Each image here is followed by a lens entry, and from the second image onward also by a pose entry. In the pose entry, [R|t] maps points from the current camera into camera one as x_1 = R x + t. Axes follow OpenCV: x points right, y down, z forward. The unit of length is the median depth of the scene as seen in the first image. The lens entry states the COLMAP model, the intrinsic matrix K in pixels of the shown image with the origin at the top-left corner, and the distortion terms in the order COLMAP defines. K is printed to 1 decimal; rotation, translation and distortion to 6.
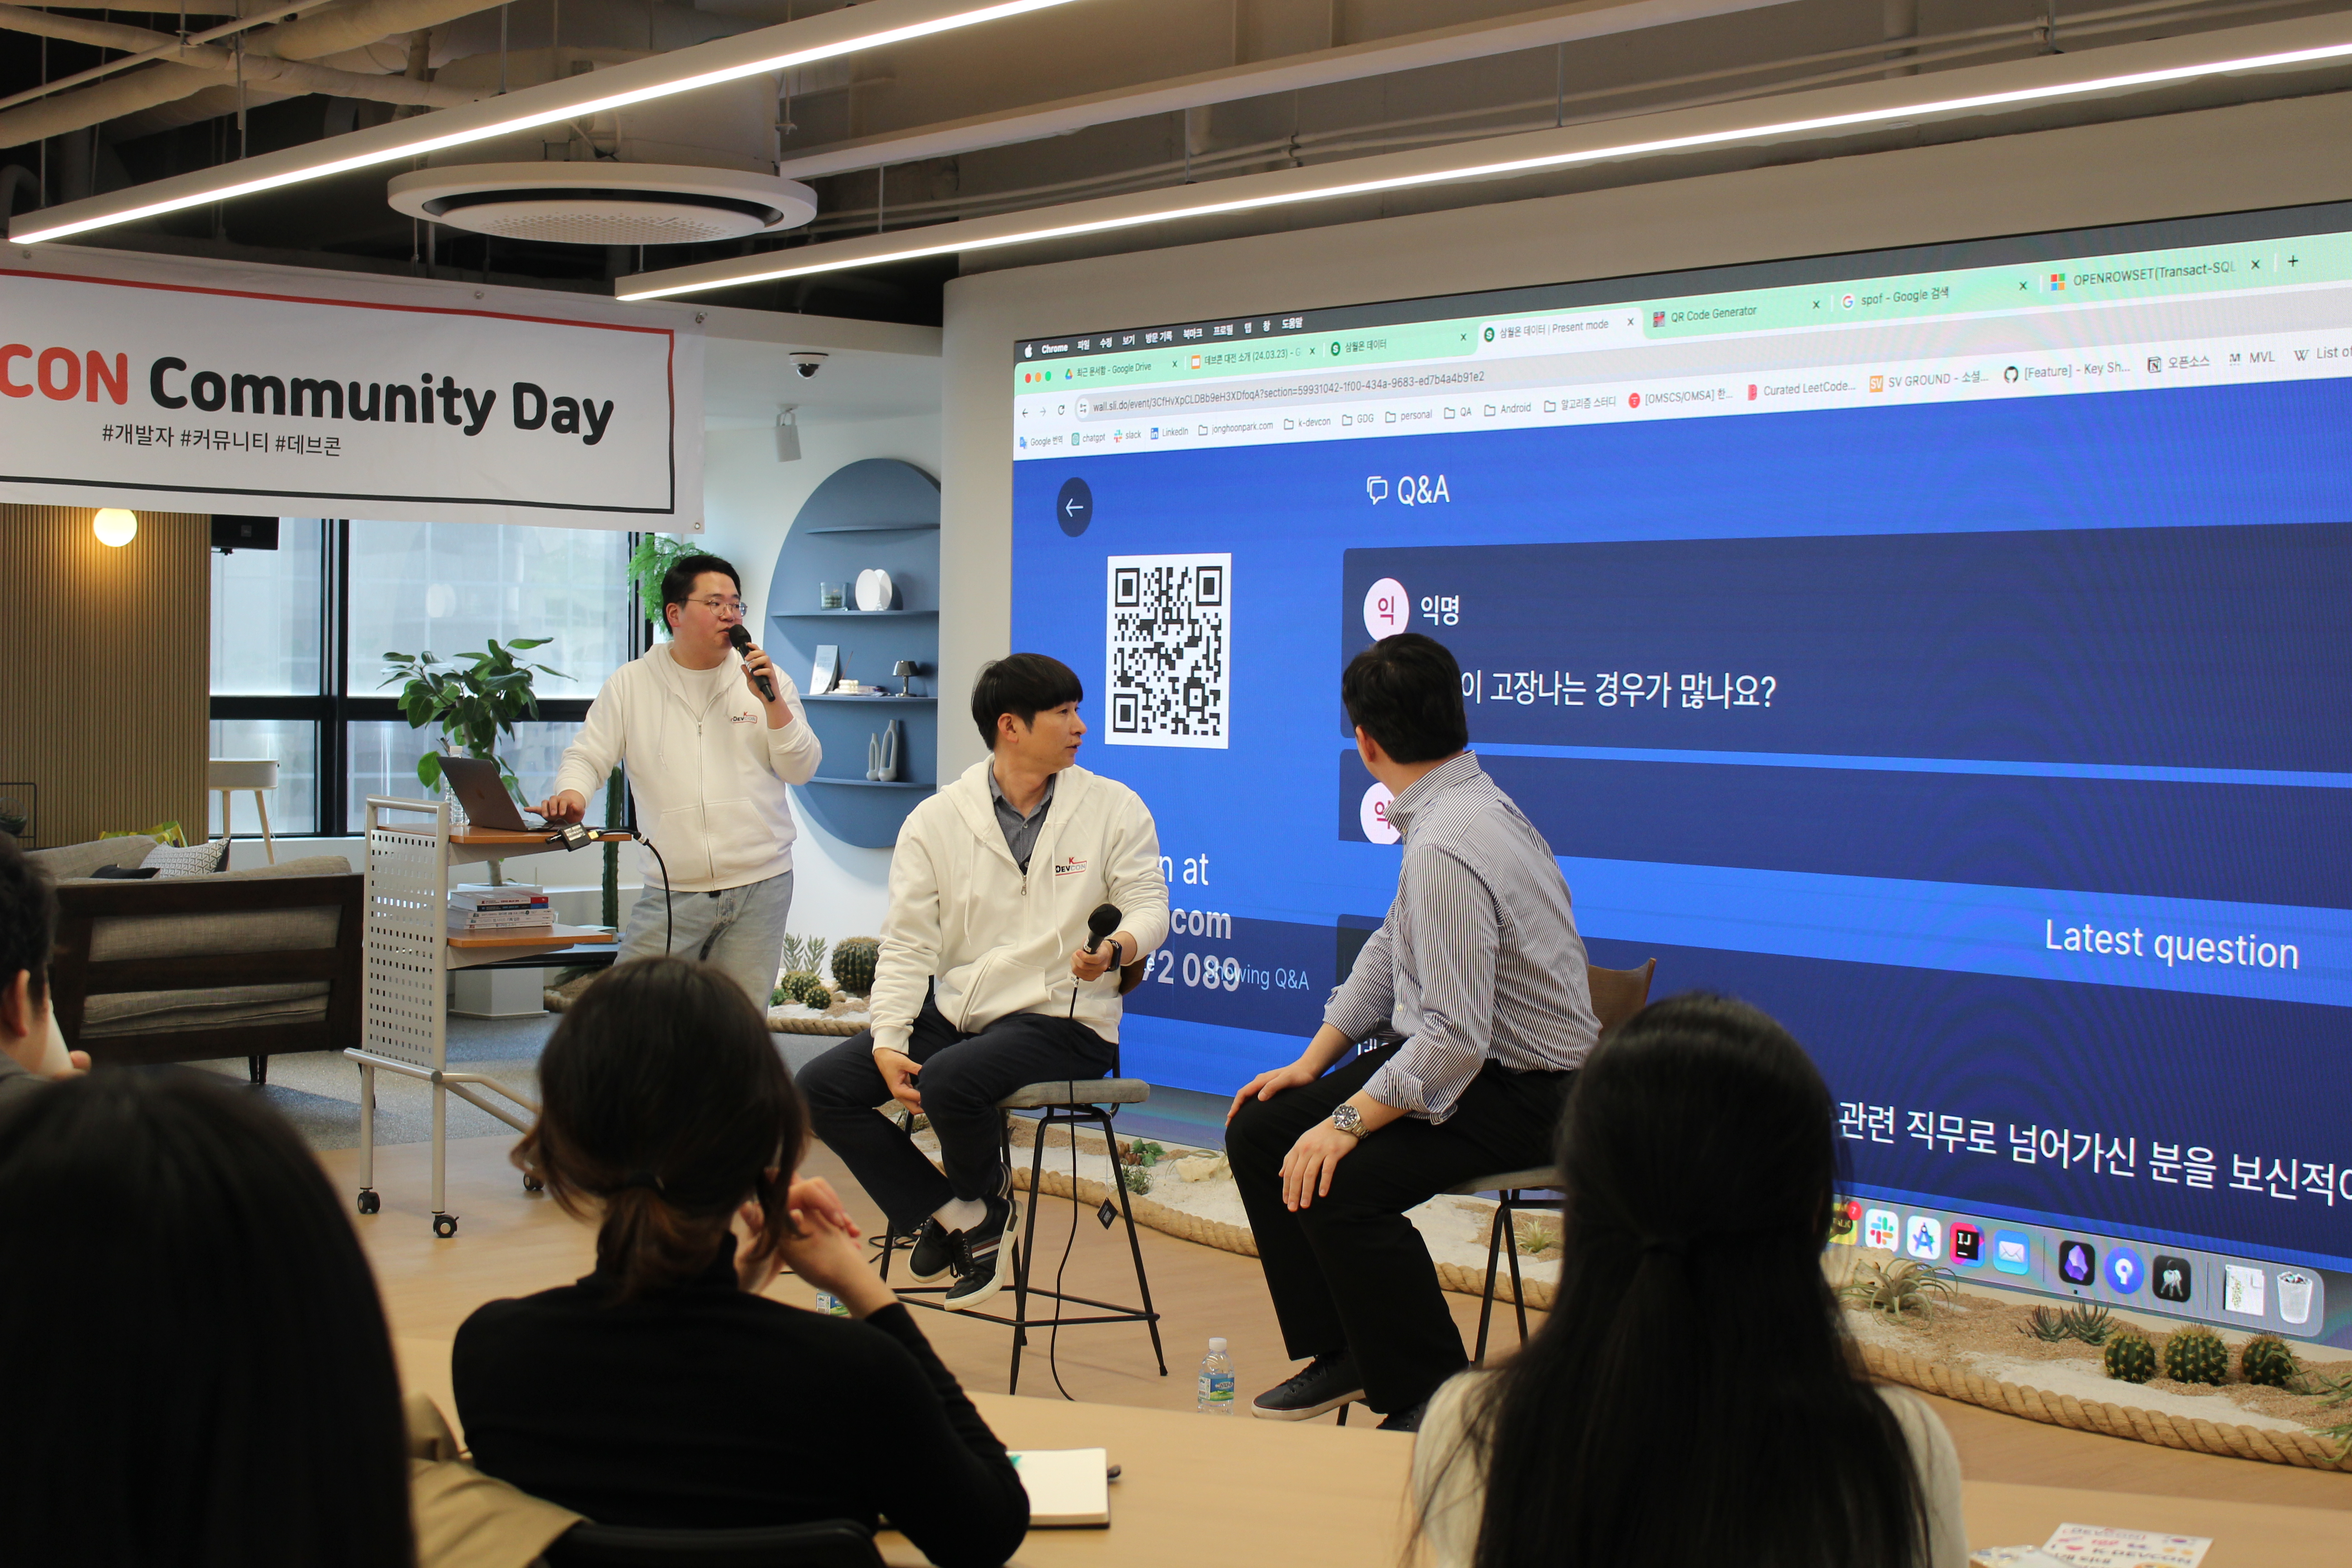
lens RADIAL K [[3510.1, 0, 1214.5], [0, 3510.1, 765.3], [0, 0, 1]] dist [-0.041586, 0.000000]
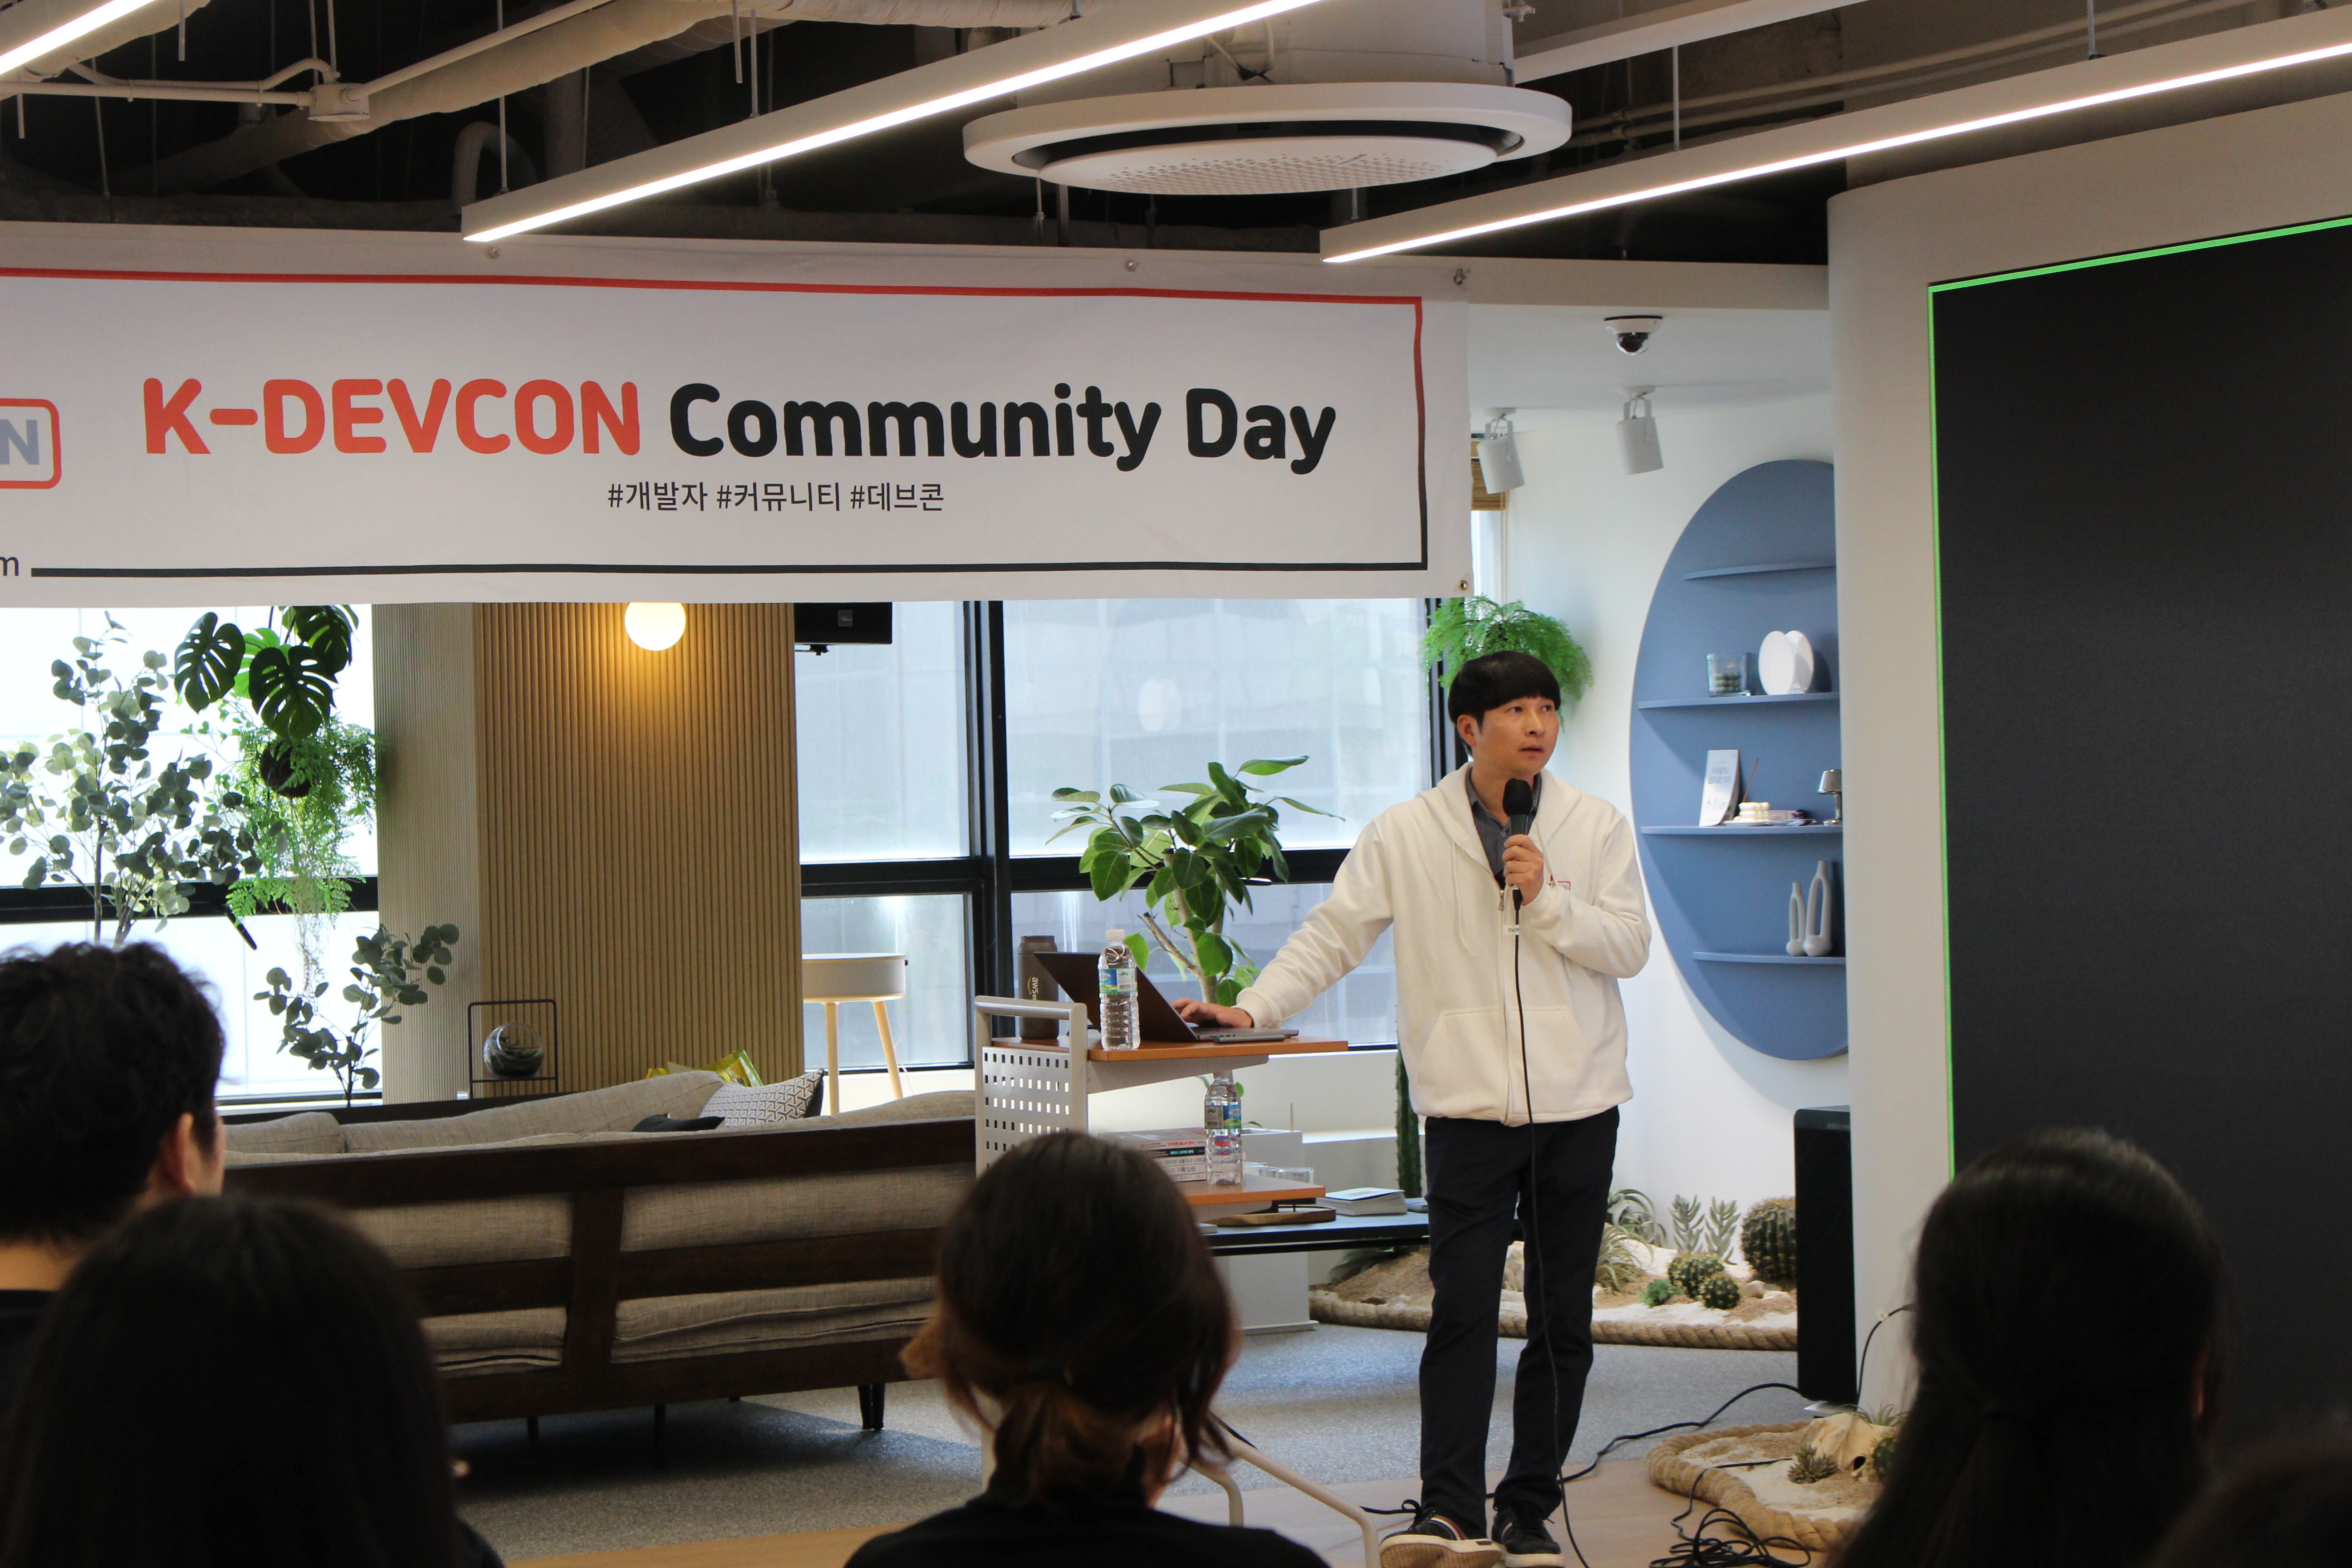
lens RADIAL K [[5901.2, 0, 1172.7], [0, 5901.2, 769.4], [0, 0, 1]] dist [0.047733, 0.000000]
pose [[0.971538, -0.041127, -0.233286, 0.064564], [0.034251, 0.998853, -0.033453, 0.003508], [0.234394, 0.024510, 0.971833, -0.122844]]
